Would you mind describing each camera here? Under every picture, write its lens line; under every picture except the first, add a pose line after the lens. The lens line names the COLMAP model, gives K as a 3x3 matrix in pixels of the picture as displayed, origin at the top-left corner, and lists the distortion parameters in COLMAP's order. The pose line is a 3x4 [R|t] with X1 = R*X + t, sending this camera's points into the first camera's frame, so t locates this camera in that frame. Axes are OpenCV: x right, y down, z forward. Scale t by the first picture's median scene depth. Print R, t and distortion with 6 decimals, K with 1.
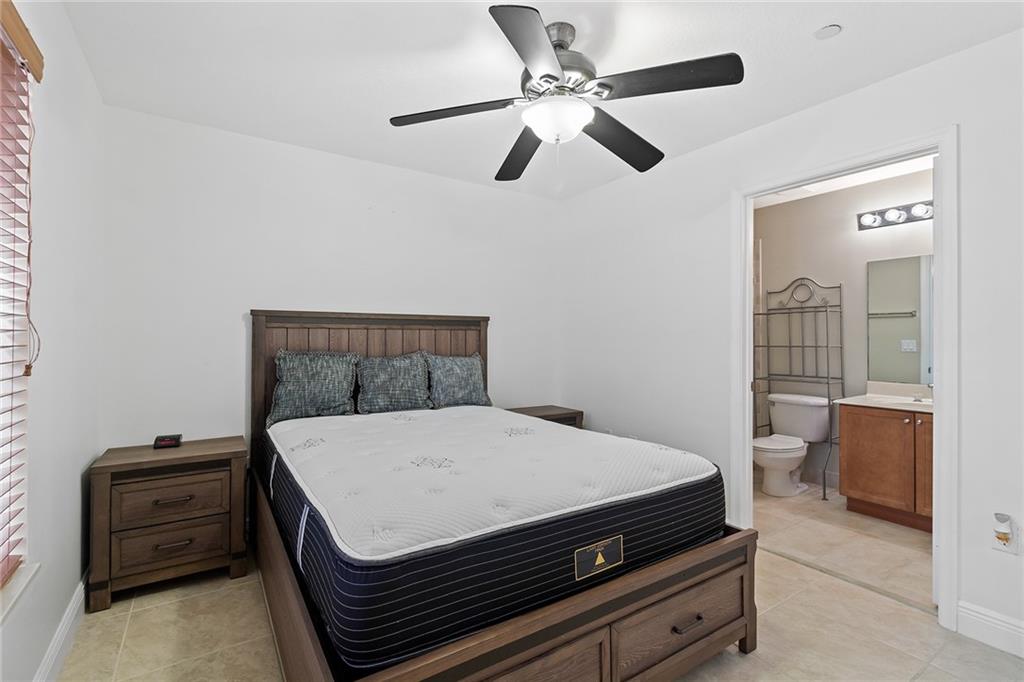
lens RADIAL K [[466.8, 0, 510.7], [0, 466.8, 330.8], [0, 0, 1]] dist [-0.004448, -0.000708]
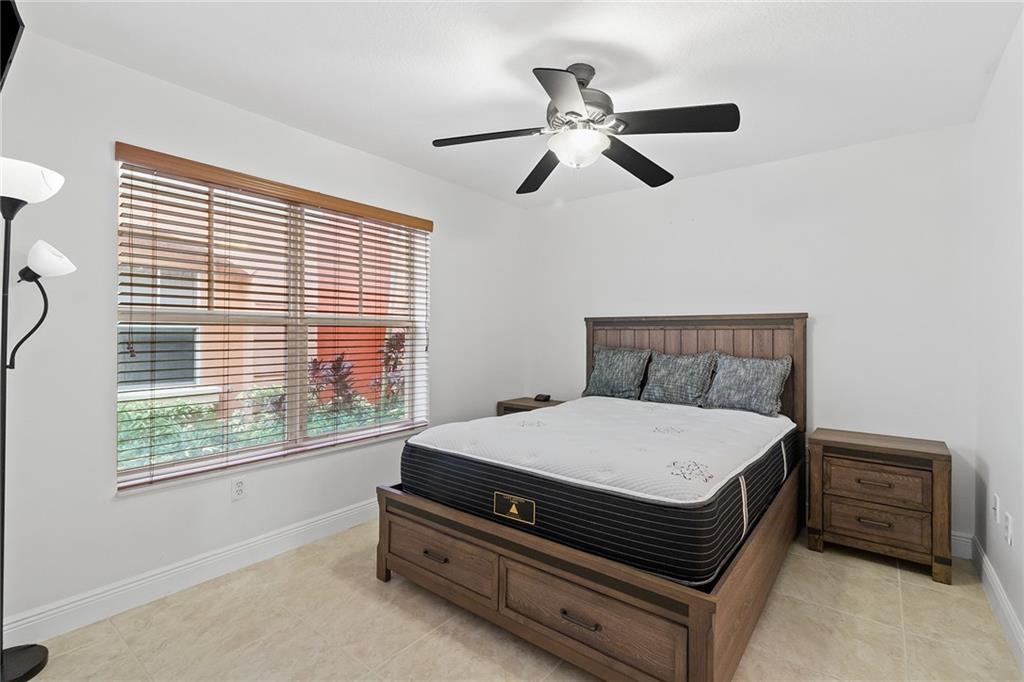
lens RADIAL K [[466.8, 0, 515.1], [0, 466.8, 341.9], [0, 0, 1]] dist [-0.004448, -0.000708]
pose [[0.328504, 0.013339, -0.944408, 0.865174], [0.005481, 0.999857, 0.016028, 0.007224], [0.944487, -0.010442, 0.328384, 0.366699]]
